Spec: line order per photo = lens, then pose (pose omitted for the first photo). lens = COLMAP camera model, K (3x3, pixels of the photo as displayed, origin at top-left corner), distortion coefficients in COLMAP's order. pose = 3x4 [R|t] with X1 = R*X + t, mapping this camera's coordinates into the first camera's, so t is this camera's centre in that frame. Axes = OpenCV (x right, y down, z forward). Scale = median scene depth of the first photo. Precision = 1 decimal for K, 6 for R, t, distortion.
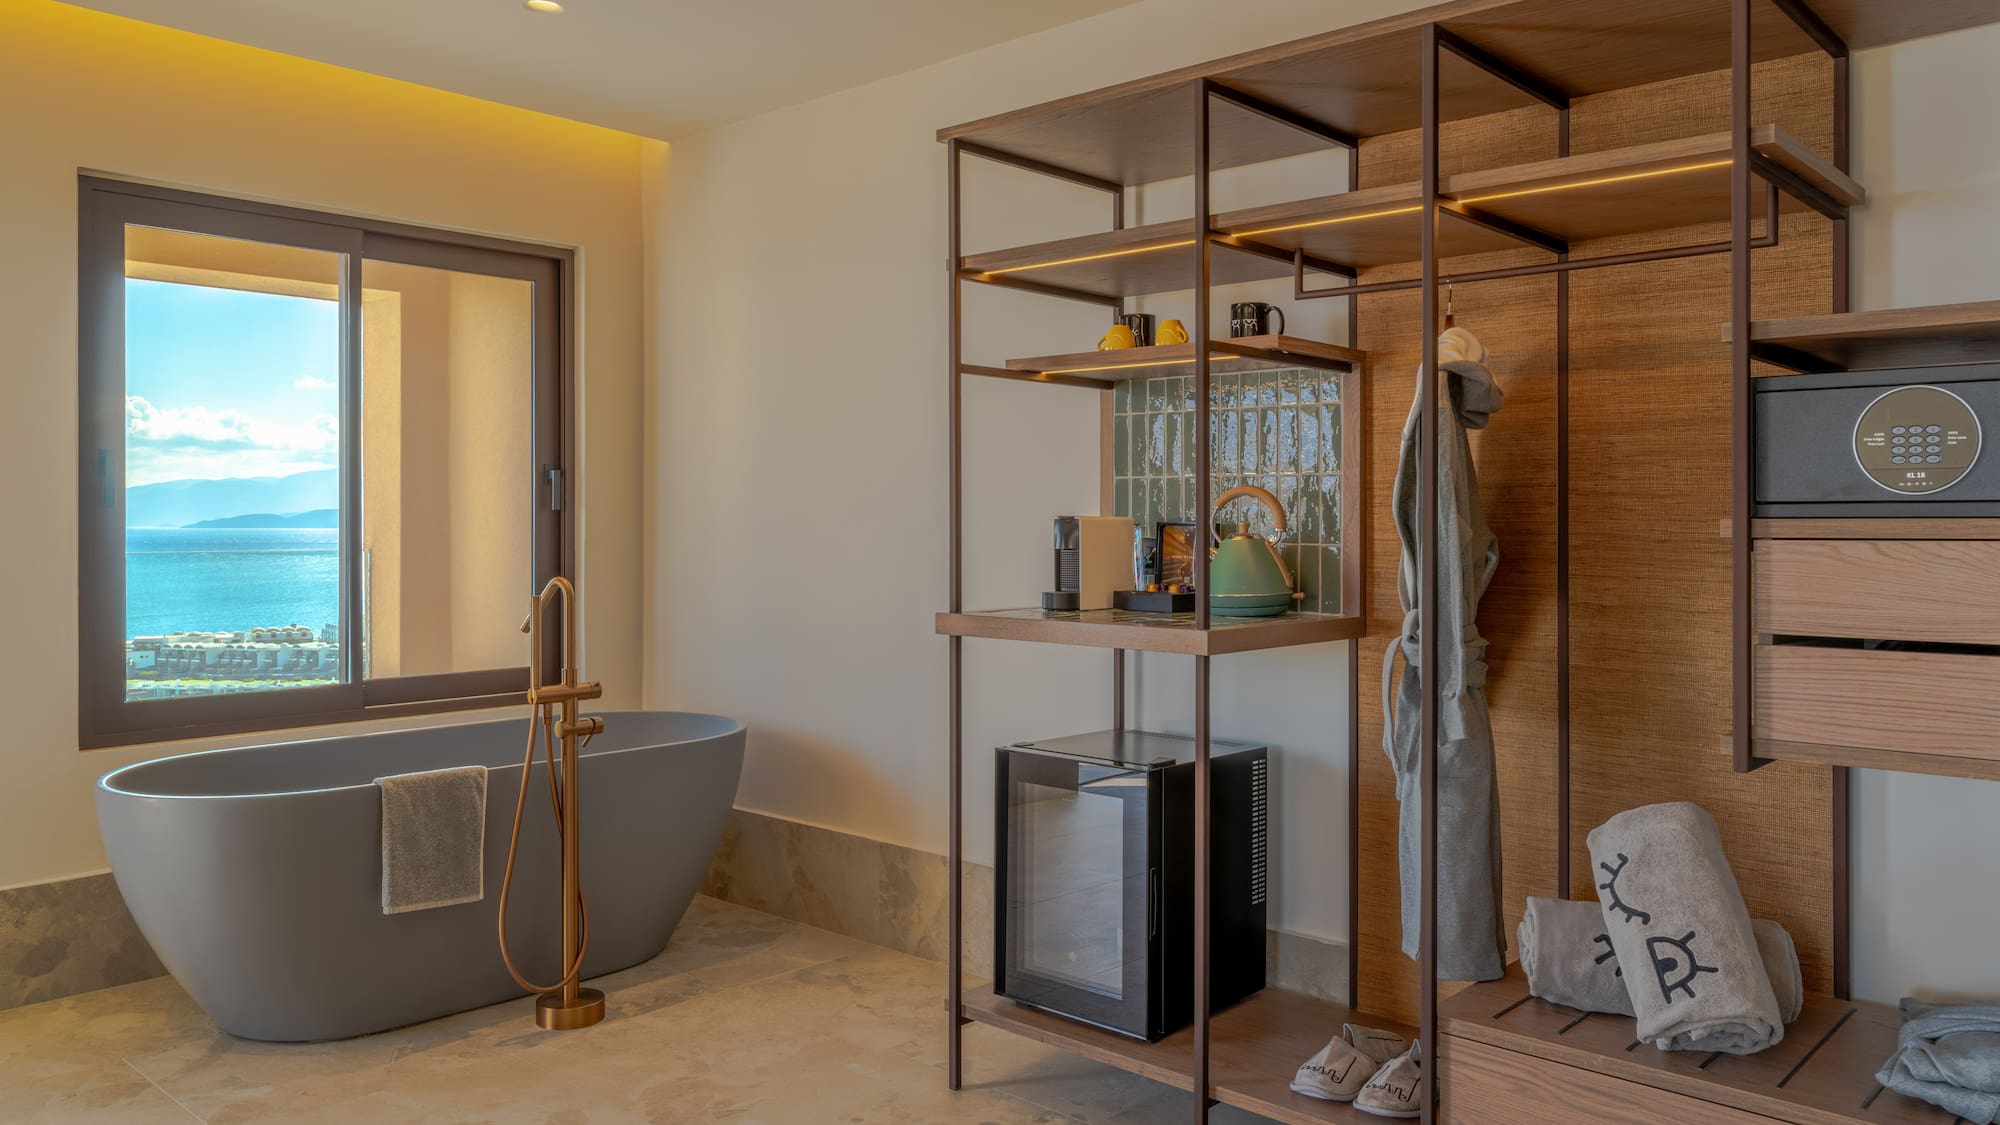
lens RADIAL K [[1415.7, 0, 1002.5], [0, 1415.7, 552.5], [0, 0, 1]] dist [0.002577, 0.001156]
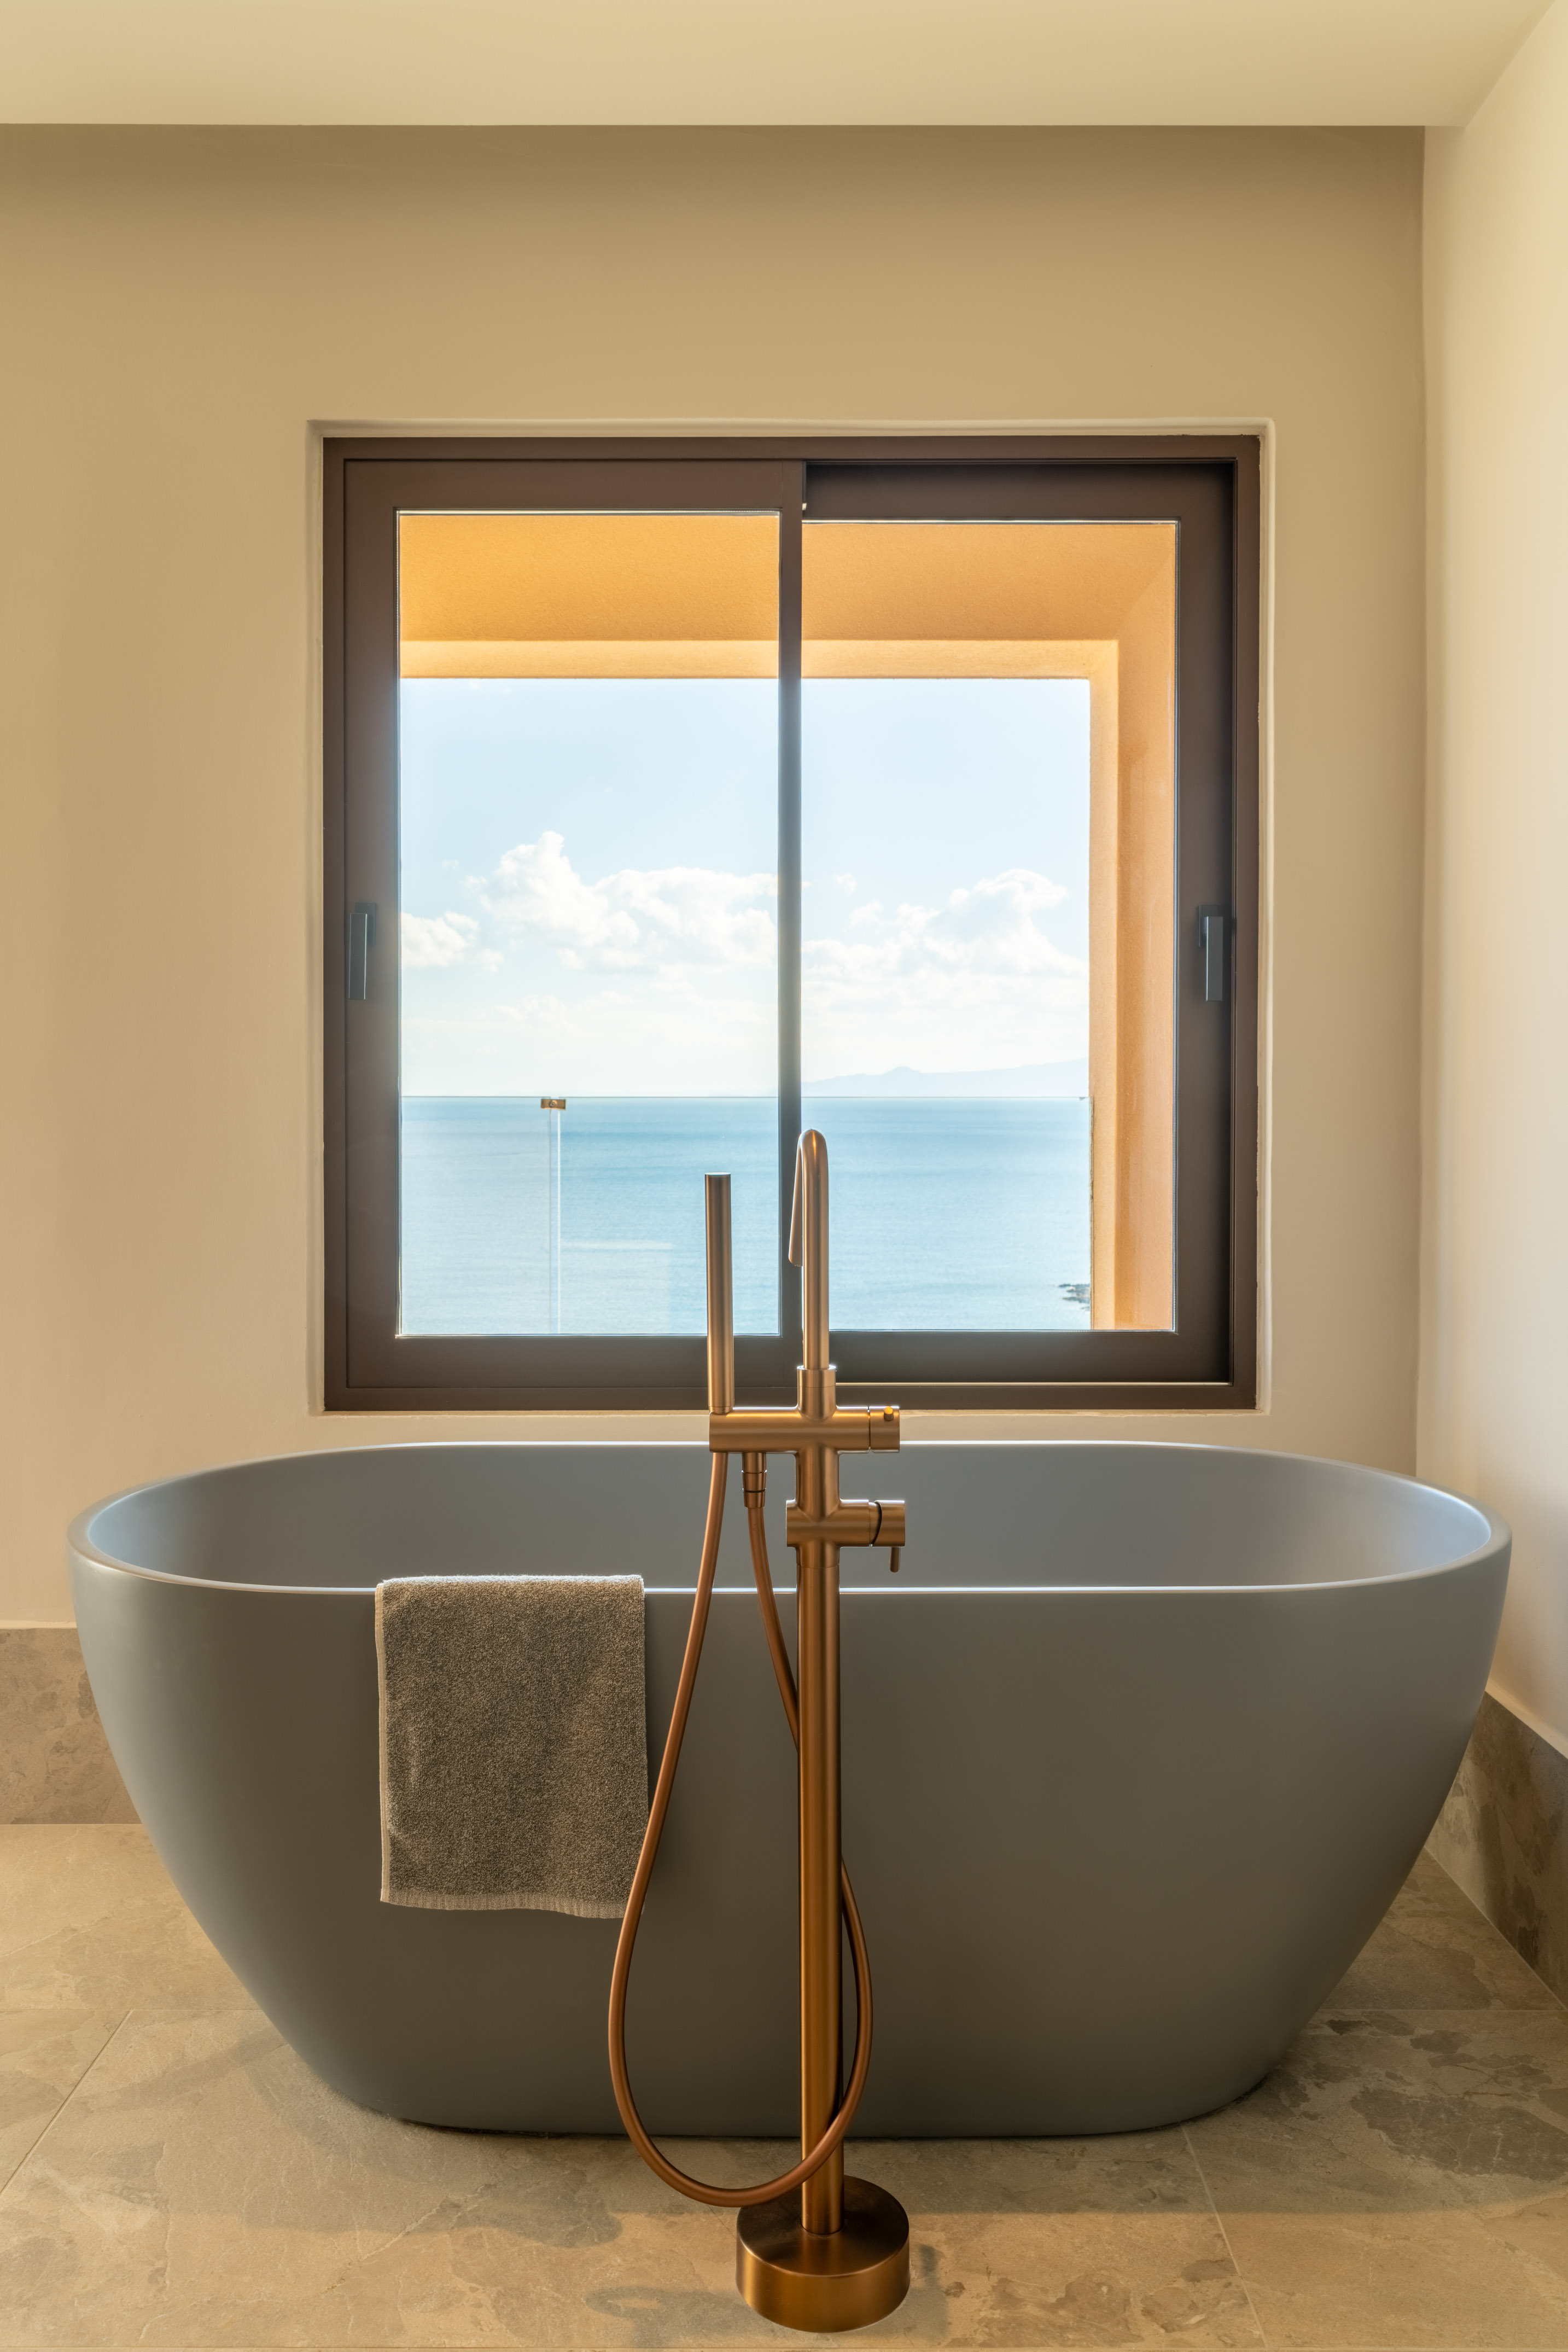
lens RADIAL K [[1856.3, 0, 780.2], [0, 1856.3, 1136.2], [0, 0, 1]] dist [0.003030, -0.008173]
pose [[0.675270, 0.012700, -0.737462, 0.050760], [-0.012580, 0.999905, 0.005700, 0.016009], [0.737464, 0.005429, 0.675365, 0.601477]]
